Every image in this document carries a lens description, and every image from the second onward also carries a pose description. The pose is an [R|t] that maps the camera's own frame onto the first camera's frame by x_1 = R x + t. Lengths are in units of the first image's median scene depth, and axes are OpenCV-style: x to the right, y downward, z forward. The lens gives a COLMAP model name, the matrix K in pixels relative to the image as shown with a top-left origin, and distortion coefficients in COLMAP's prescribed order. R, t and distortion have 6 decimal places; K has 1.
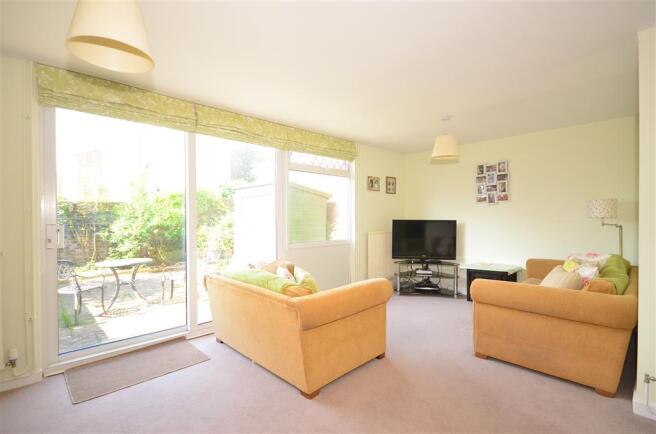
lens RADIAL K [[314.7, 0, 328.0], [0, 314.7, 217.0], [0, 0, 1]] dist [0.034246, 0.000495]
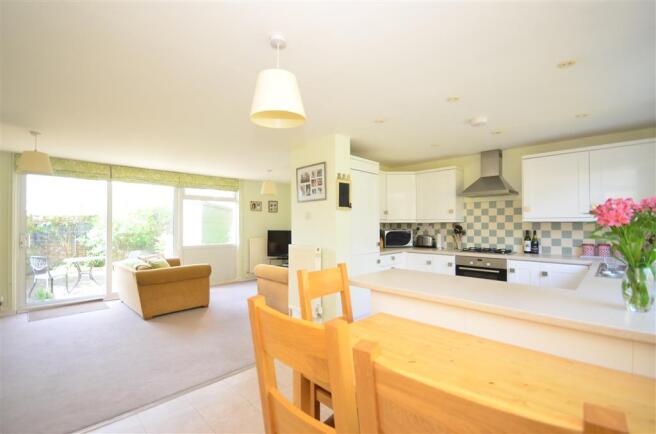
lens RADIAL K [[295.4, 0, 328.0], [0, 295.4, 217.0], [0, 0, 1]] dist [0.002906, -0.000258]
pose [[0.999528, 0.002987, 0.030569, 0.440854], [-0.002214, 0.999677, -0.025303, -0.019432], [-0.030635, 0.025224, 0.999212, -0.398566]]
